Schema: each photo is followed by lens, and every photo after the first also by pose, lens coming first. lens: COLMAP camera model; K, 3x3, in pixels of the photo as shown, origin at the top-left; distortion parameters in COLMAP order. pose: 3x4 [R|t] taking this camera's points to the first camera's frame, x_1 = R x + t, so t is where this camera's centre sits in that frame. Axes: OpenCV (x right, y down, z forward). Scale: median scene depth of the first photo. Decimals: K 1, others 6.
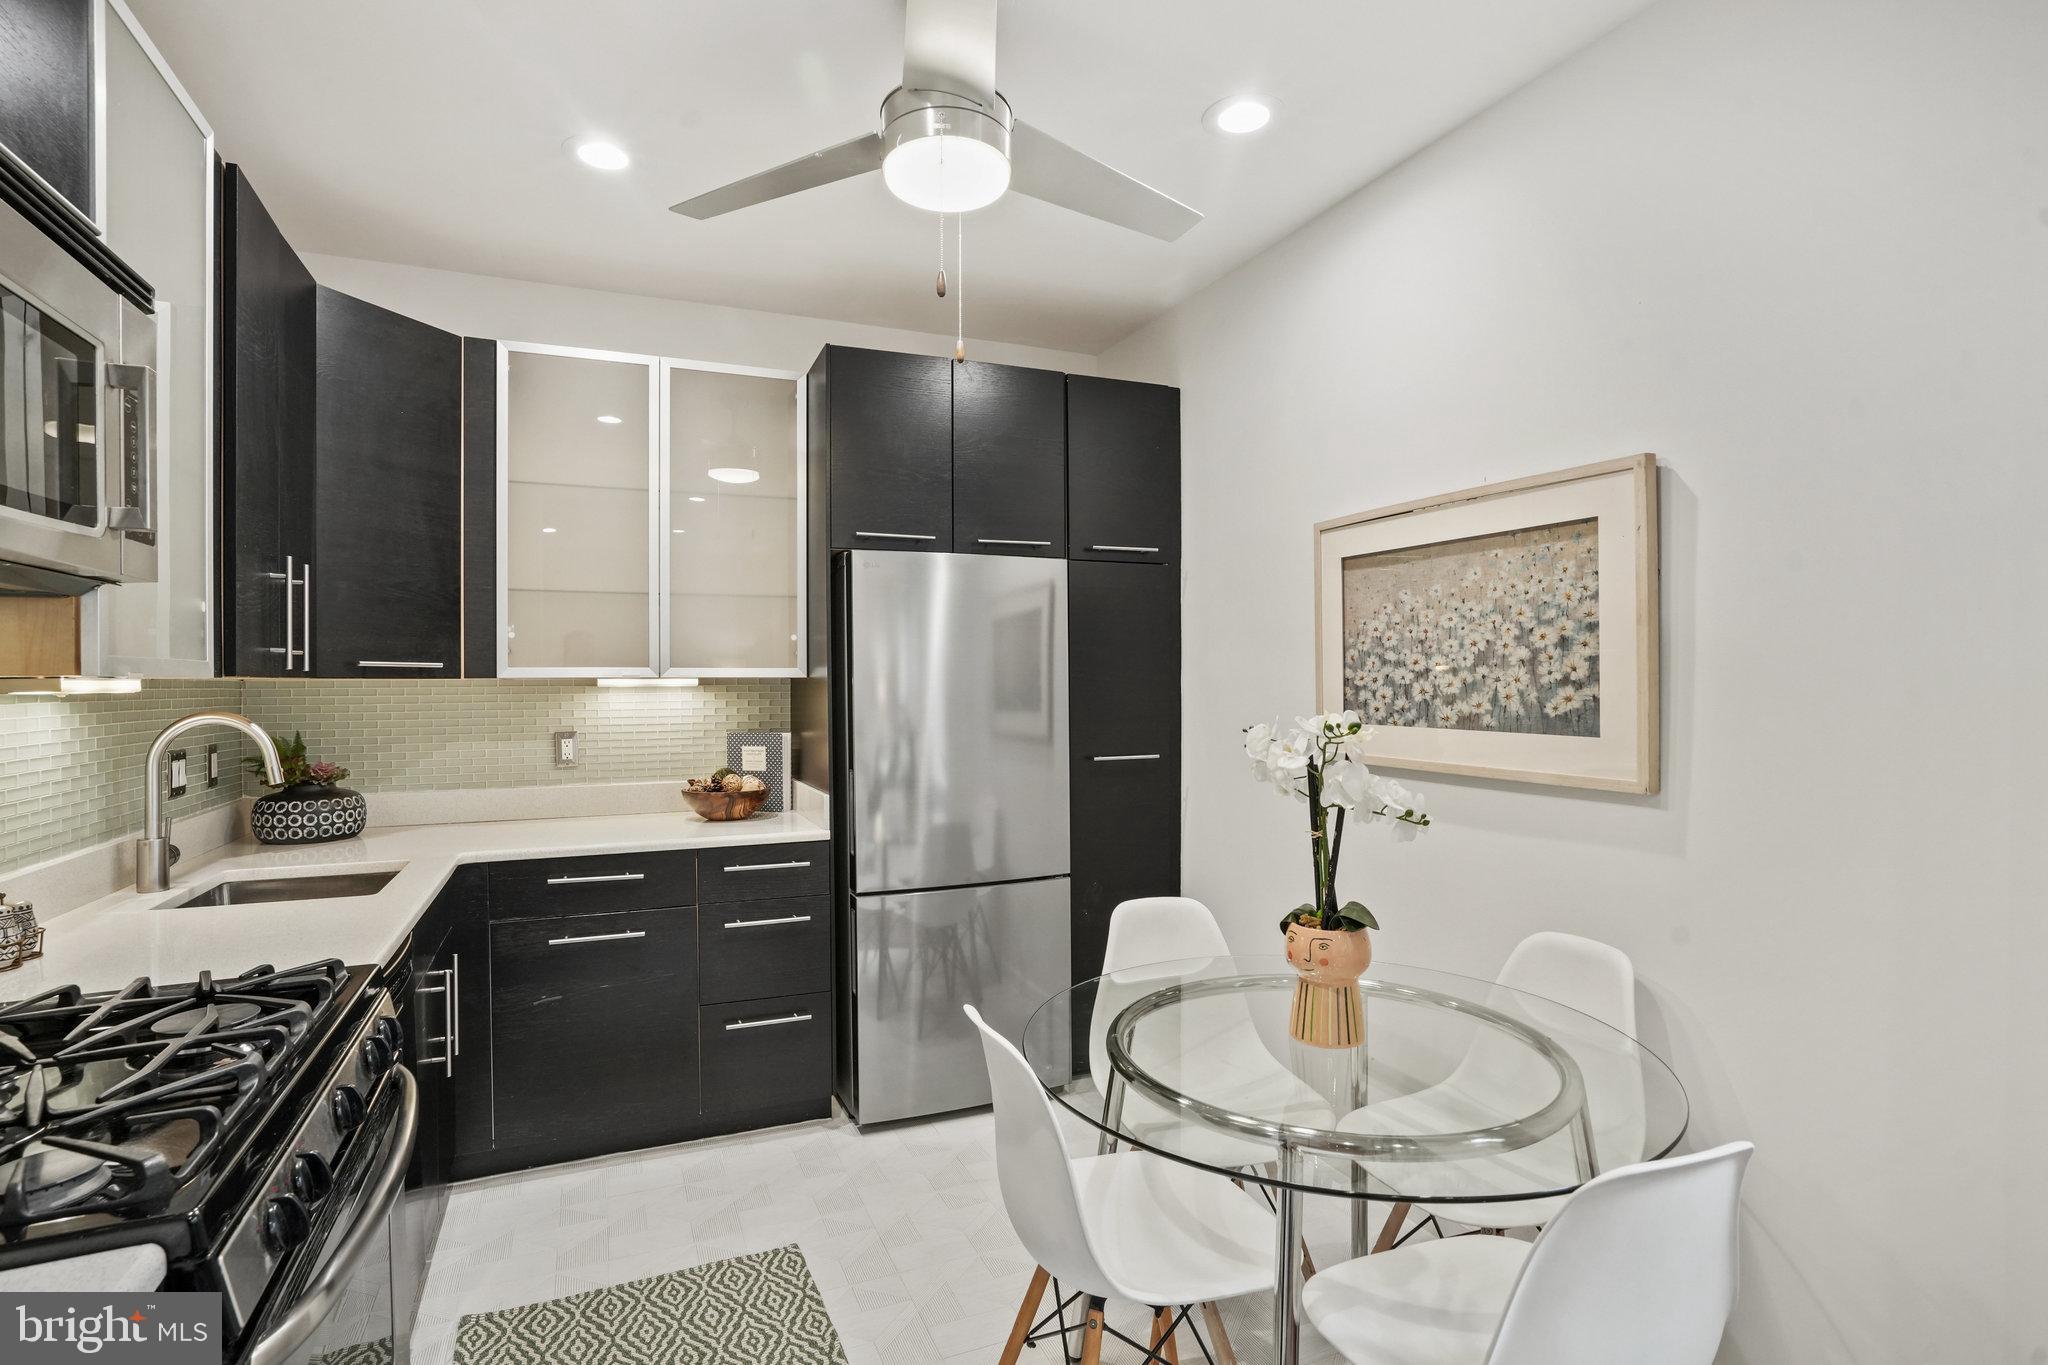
lens RADIAL K [[1029.1, 0, 1012.2], [0, 1029.1, 683.5], [0, 0, 1]] dist [-0.005216, 0.000276]
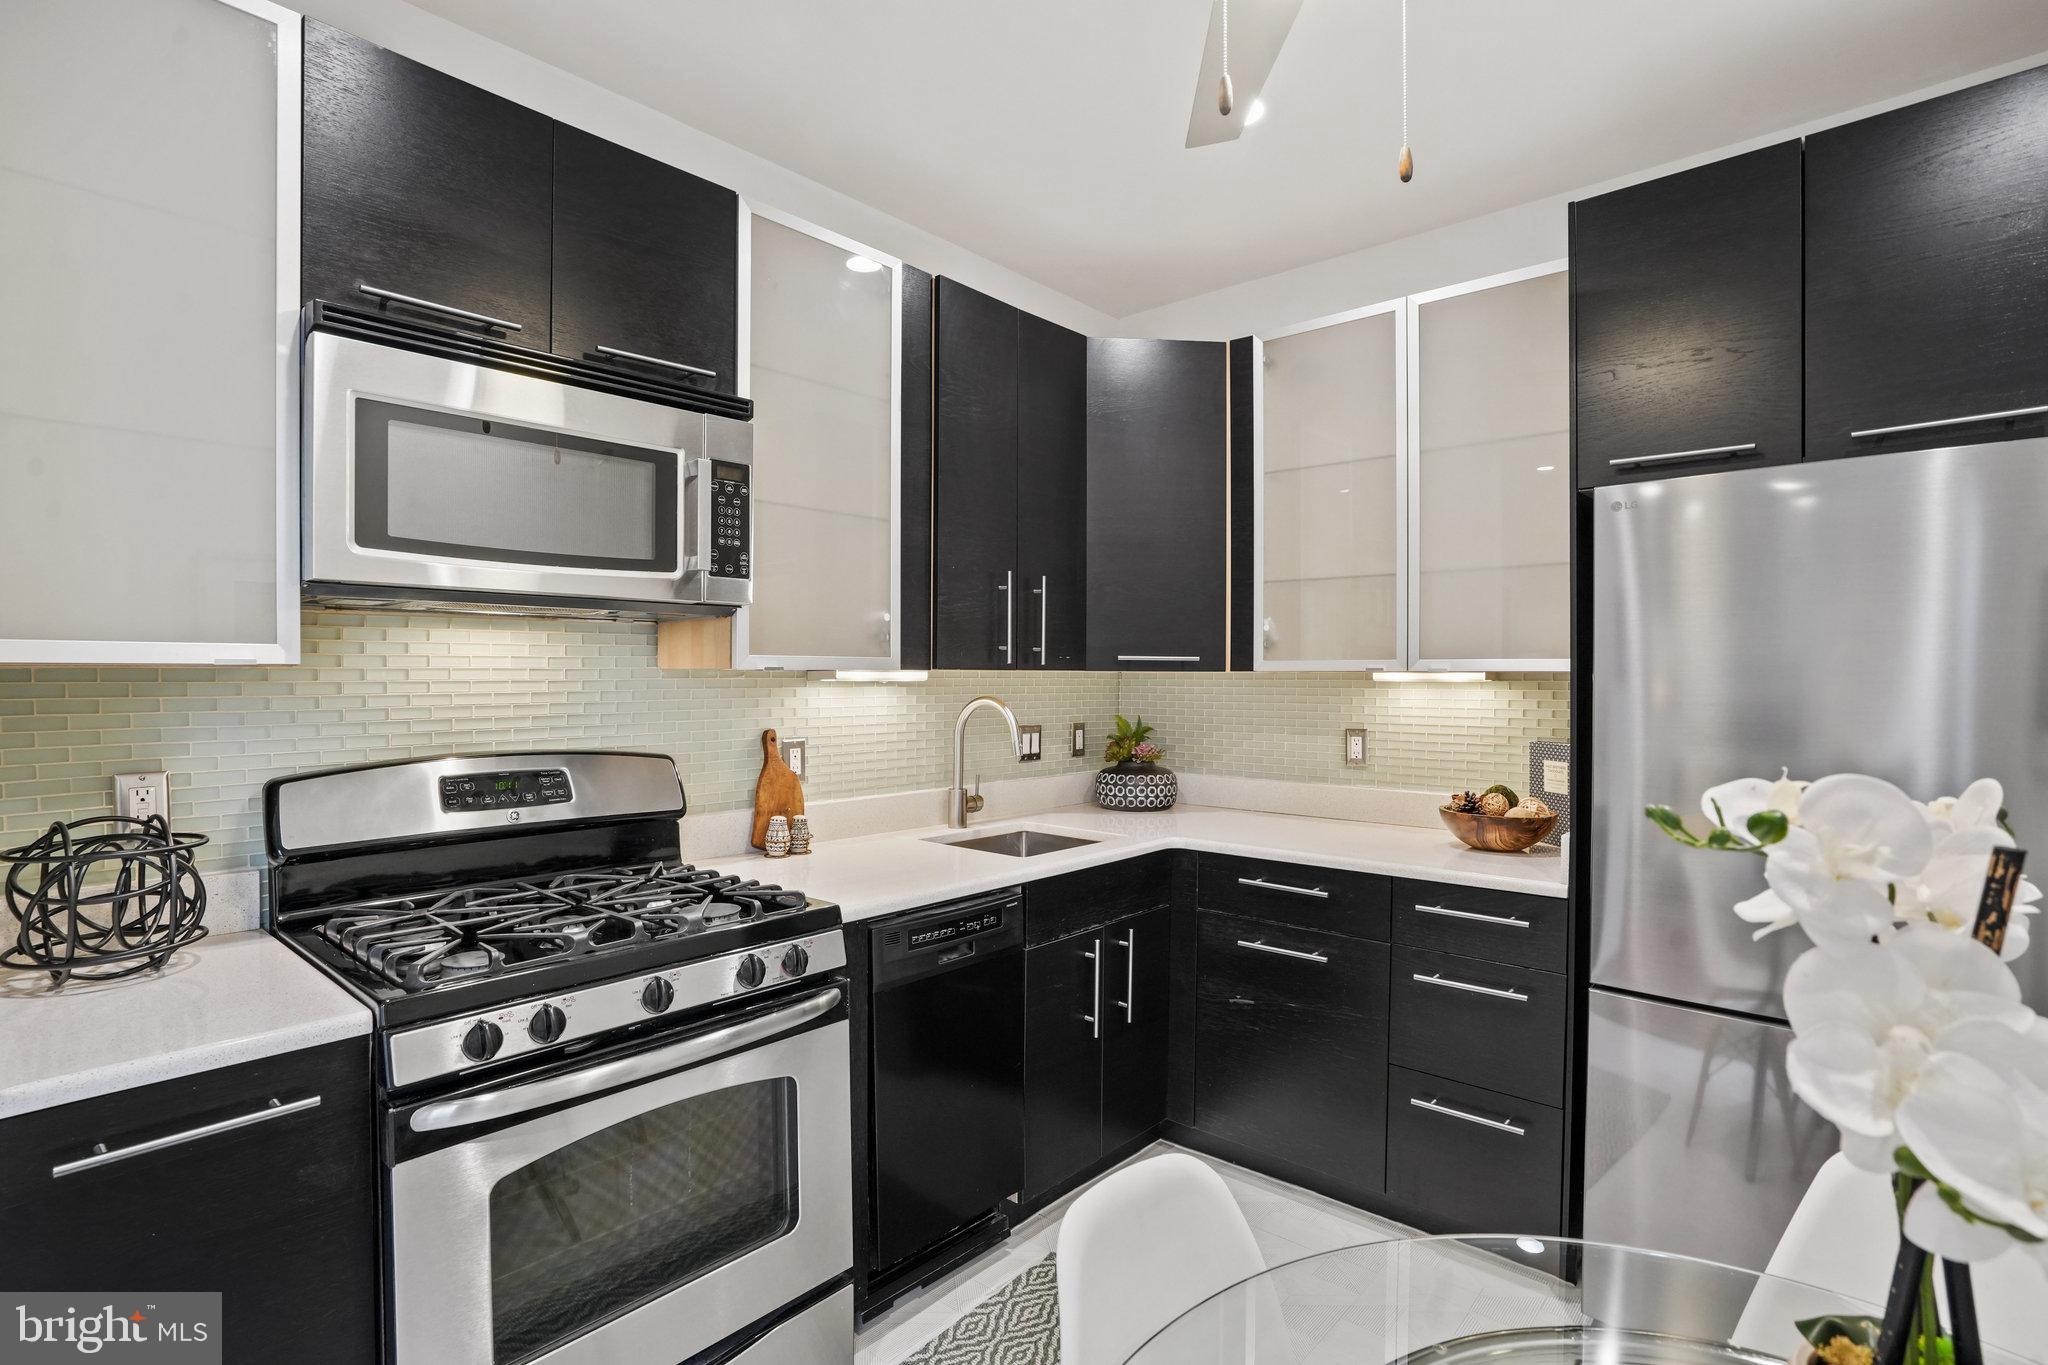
lens RADIAL K [[1029.1, 0, 1016.0], [0, 1029.1, 676.6], [0, 0, 1]] dist [-0.005216, 0.000276]
pose [[0.431098, 0.008345, -0.902266, 0.293138], [-0.006929, 0.999958, 0.005938, -0.004139], [0.902278, 0.003692, 0.431138, 0.336647]]
